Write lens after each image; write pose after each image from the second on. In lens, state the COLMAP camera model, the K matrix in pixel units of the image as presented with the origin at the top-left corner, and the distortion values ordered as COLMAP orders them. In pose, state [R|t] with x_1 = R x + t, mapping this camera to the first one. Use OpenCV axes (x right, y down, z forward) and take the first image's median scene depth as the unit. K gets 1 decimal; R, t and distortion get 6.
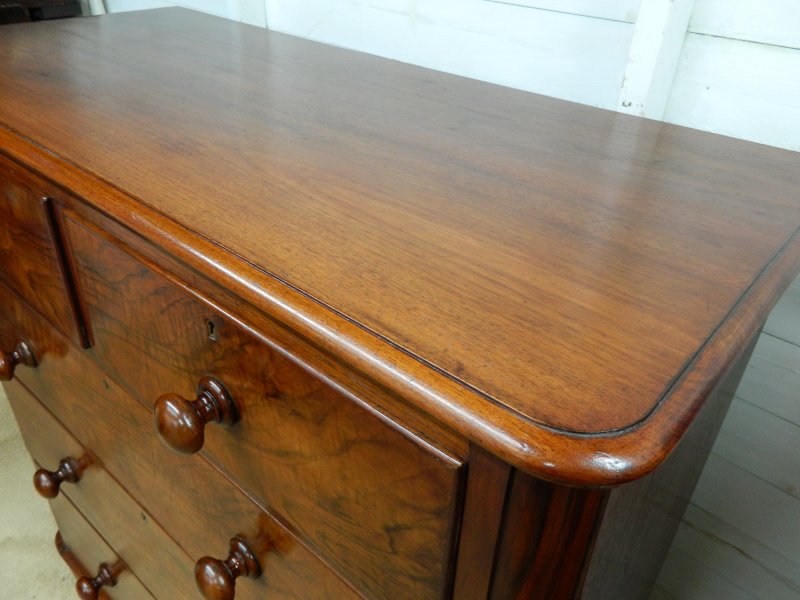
lens RADIAL K [[610.8, 0, 400.0], [0, 610.8, 300.0], [0, 0, 1]] dist [0.025231, -0.007464]
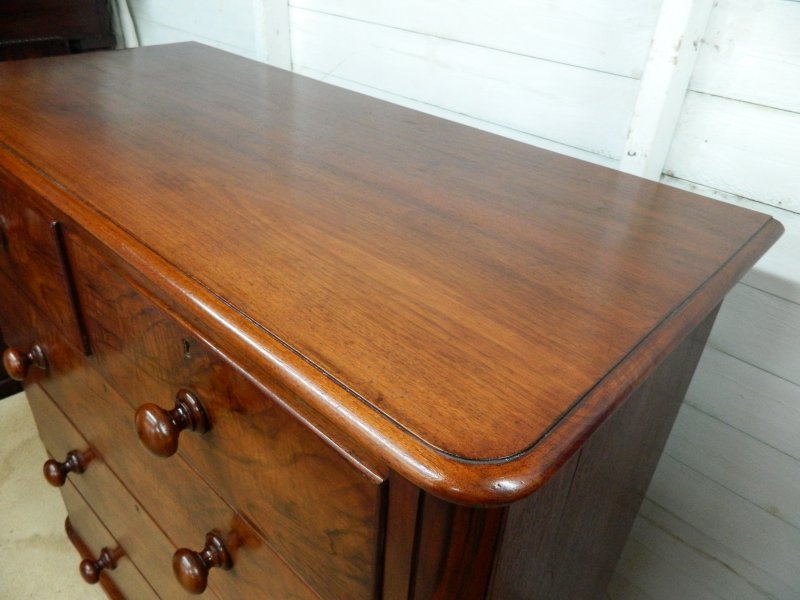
lens RADIAL K [[585.3, 0, 400.0], [0, 585.3, 300.0], [0, 0, 1]] dist [-0.001373, -0.007925]
pose [[0.999270, 0.035265, -0.014714, 0.101814], [-0.035450, 0.999294, -0.012454, -0.043885], [0.014264, 0.012966, 0.999814, -0.080273]]
